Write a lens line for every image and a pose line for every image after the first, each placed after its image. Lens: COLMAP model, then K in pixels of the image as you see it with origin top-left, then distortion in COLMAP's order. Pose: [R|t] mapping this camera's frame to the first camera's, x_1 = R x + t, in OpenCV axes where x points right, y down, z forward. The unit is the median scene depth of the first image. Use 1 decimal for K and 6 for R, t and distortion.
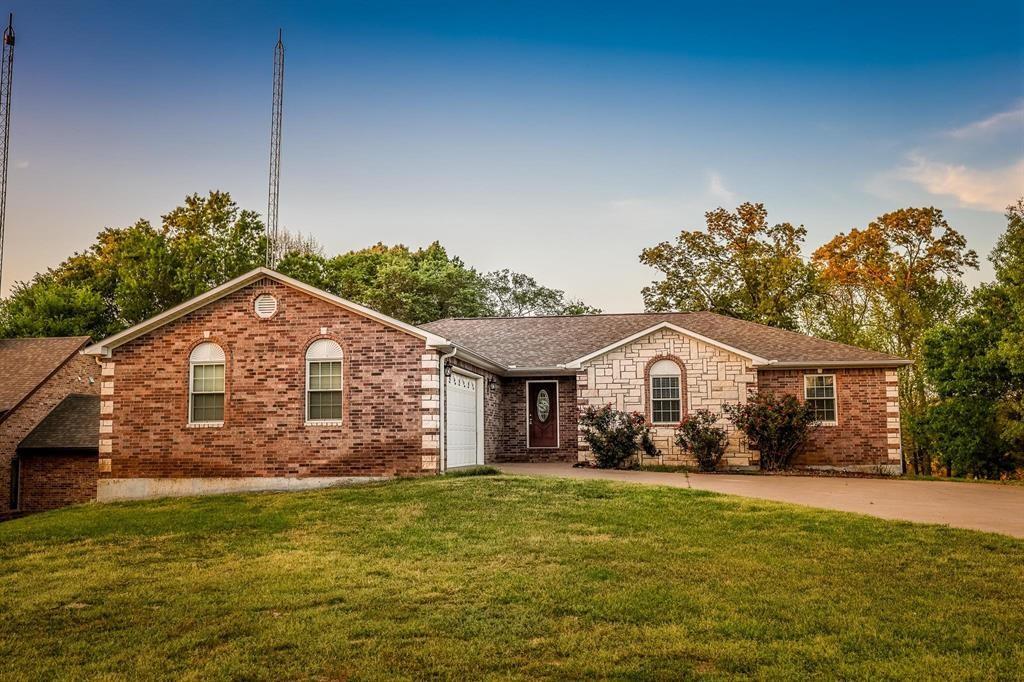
lens RADIAL K [[1024.5, 0, 513.9], [0, 1024.5, 340.2], [0, 0, 1]] dist [0.012662, 0.000000]
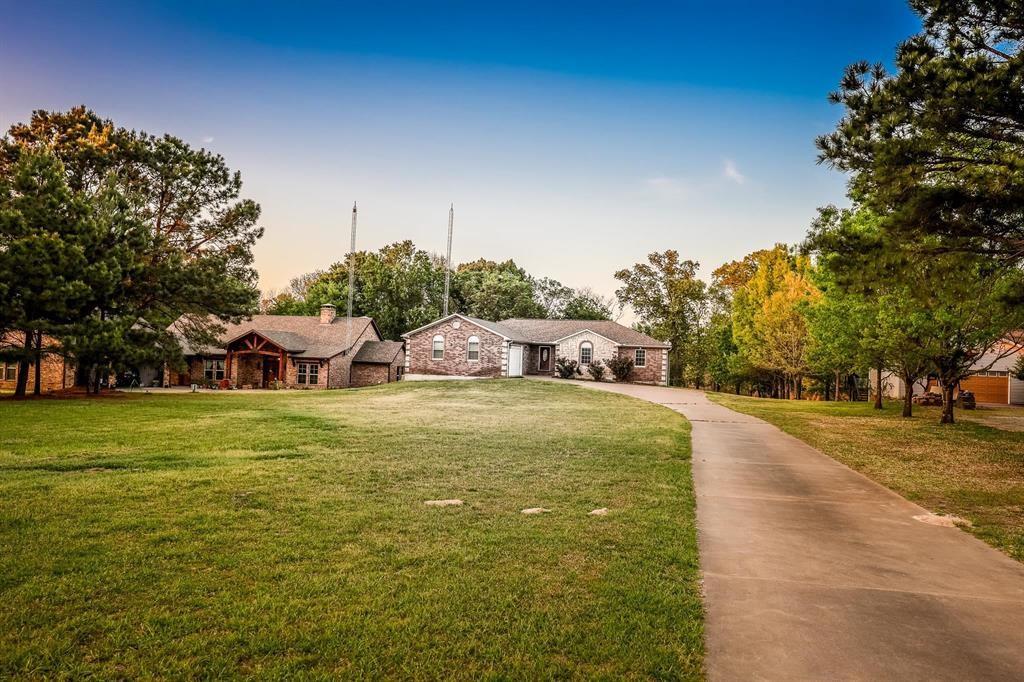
lens RADIAL K [[767.2, 0, 510.8], [0, 767.2, 340.9], [0, 0, 1]] dist [-0.003602, -0.000267]
pose [[0.996368, 0.043122, -0.073426, 0.095241], [-0.037639, 0.996512, 0.074484, -0.138124], [0.076382, -0.071449, 0.994515, -1.170388]]
